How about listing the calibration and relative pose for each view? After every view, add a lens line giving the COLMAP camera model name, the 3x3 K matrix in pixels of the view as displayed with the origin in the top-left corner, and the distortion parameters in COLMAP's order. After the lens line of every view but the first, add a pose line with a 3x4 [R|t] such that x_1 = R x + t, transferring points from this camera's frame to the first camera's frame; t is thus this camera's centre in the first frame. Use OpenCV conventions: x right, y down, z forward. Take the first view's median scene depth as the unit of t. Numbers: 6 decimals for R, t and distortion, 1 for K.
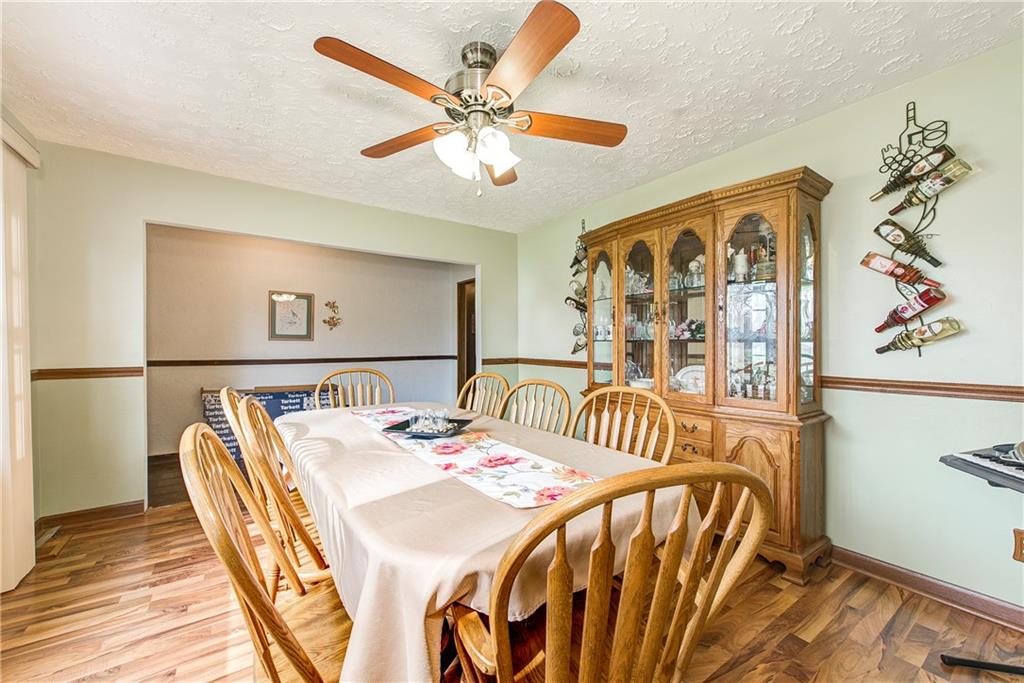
lens RADIAL K [[396.5, 0, 512.1], [0, 396.5, 340.7], [0, 0, 1]] dist [0.003884, 0.000086]
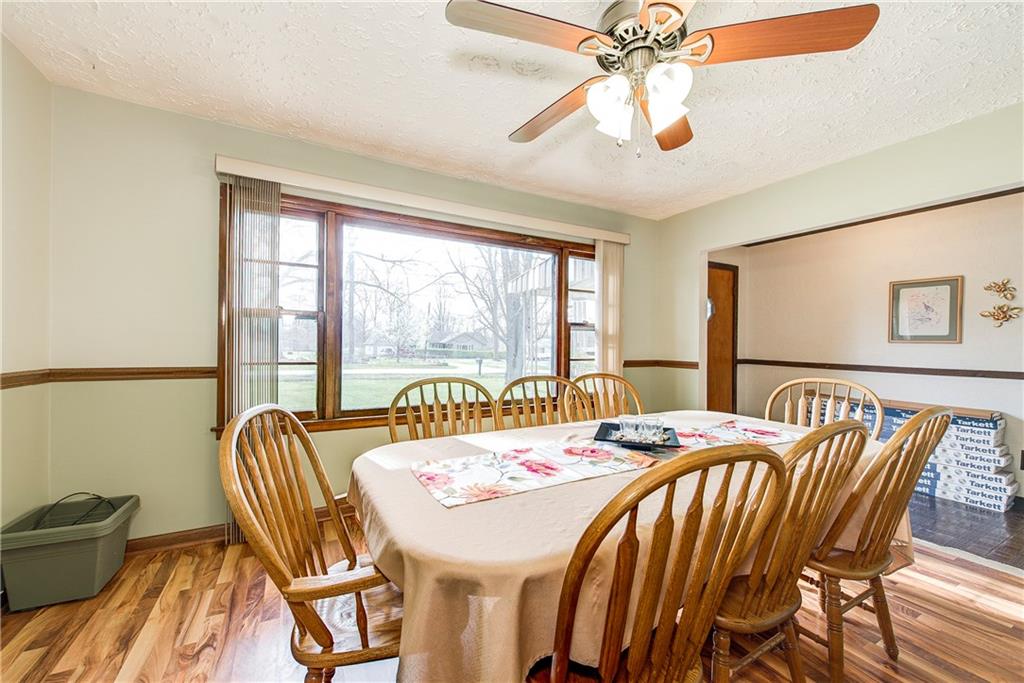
lens RADIAL K [[396.5, 0, 509.3], [0, 396.5, 340.4], [0, 0, 1]] dist [0.003884, 0.000086]
pose [[-0.123664, -0.012231, -0.992249, 0.793145], [-0.005554, 0.999917, -0.011633, 0.018454], [0.992309, 0.004072, -0.123722, 0.922216]]
